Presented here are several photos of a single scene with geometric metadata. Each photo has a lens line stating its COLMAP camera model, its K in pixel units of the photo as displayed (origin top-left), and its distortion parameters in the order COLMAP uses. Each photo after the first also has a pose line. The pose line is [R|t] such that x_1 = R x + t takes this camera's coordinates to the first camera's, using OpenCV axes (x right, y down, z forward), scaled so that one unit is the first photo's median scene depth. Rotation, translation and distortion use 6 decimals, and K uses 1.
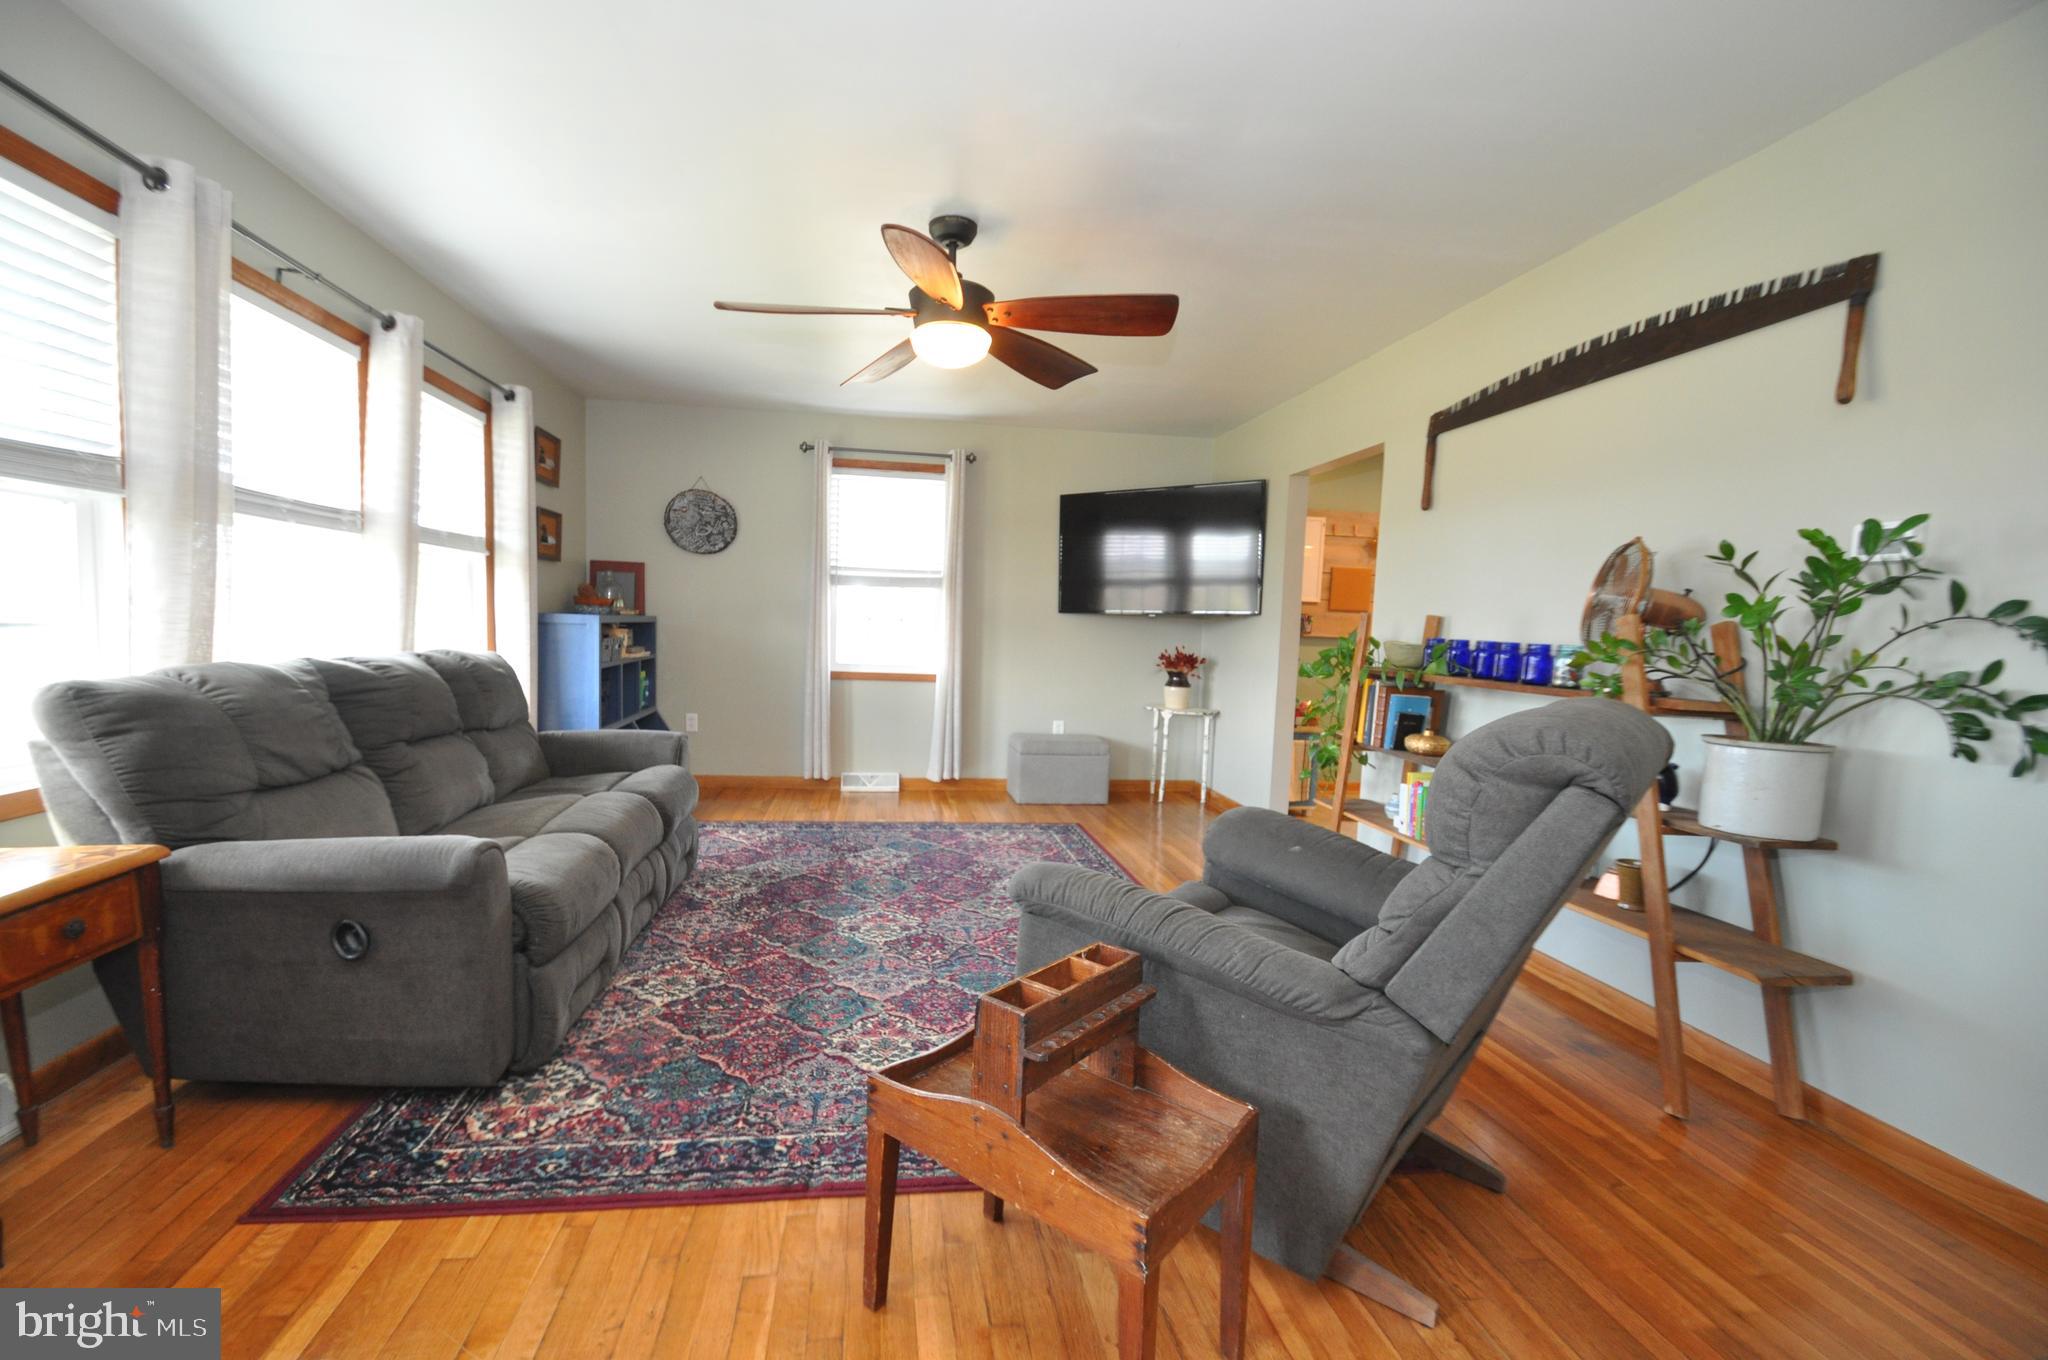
lens RADIAL K [[893.9, 0, 1012.3], [0, 893.9, 683.5], [0, 0, 1]] dist [0.000879, -0.005381]
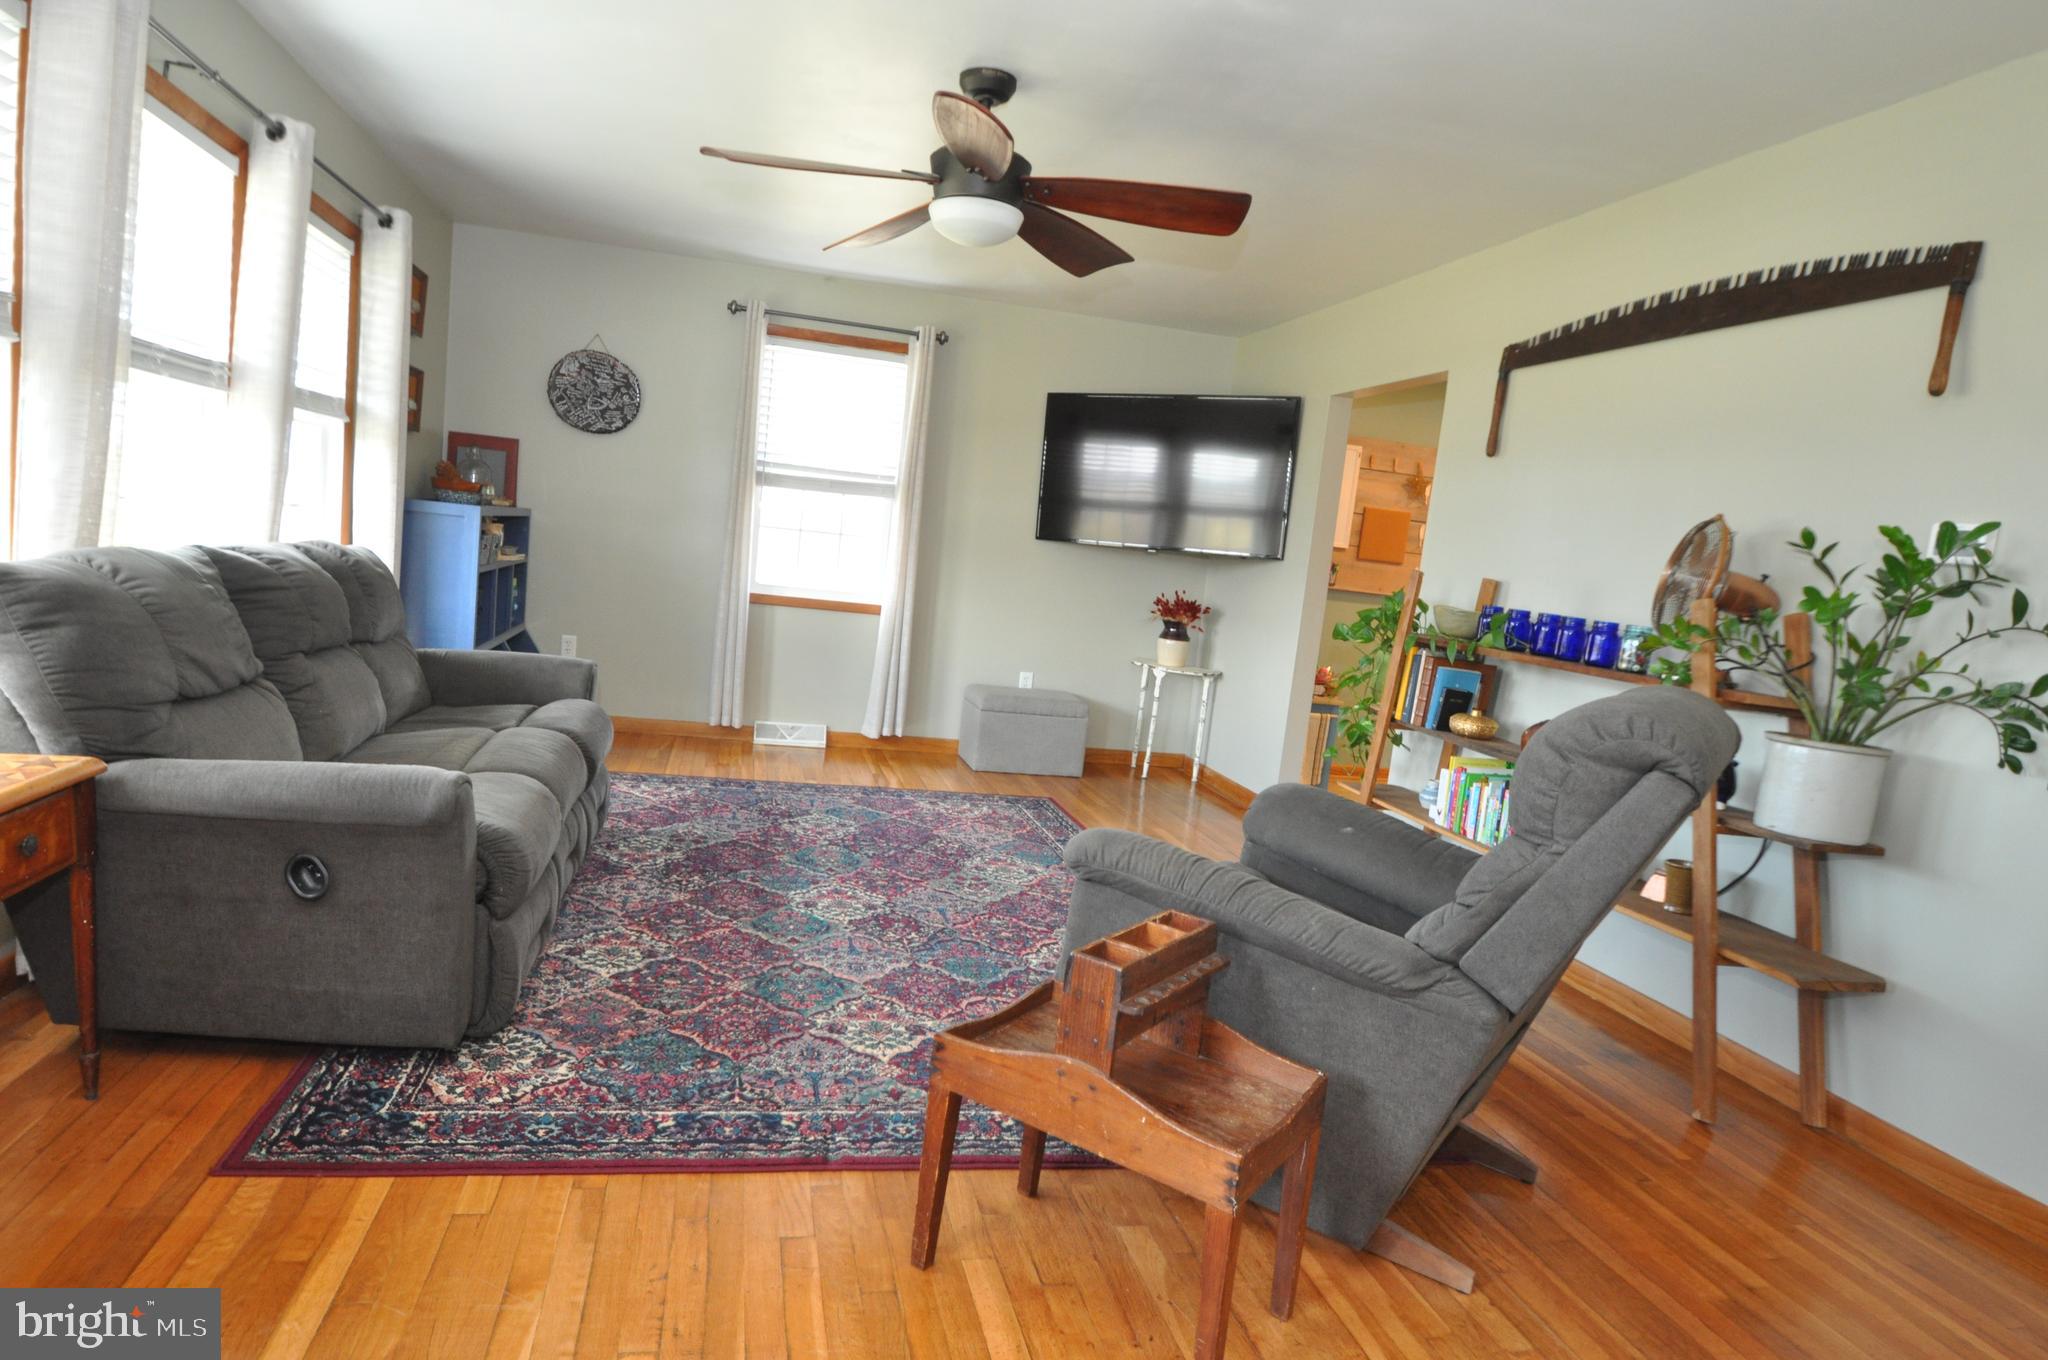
lens RADIAL K [[1168.5, 0, 1021.0], [0, 1168.5, 676.6], [0, 0, 1]] dist [-0.031755, 0.008273]
pose [[0.994252, 0.060060, 0.088638, -0.124692], [-0.064257, 0.996906, 0.045280, -0.005122], [-0.085644, -0.050715, 0.995034, -0.147643]]
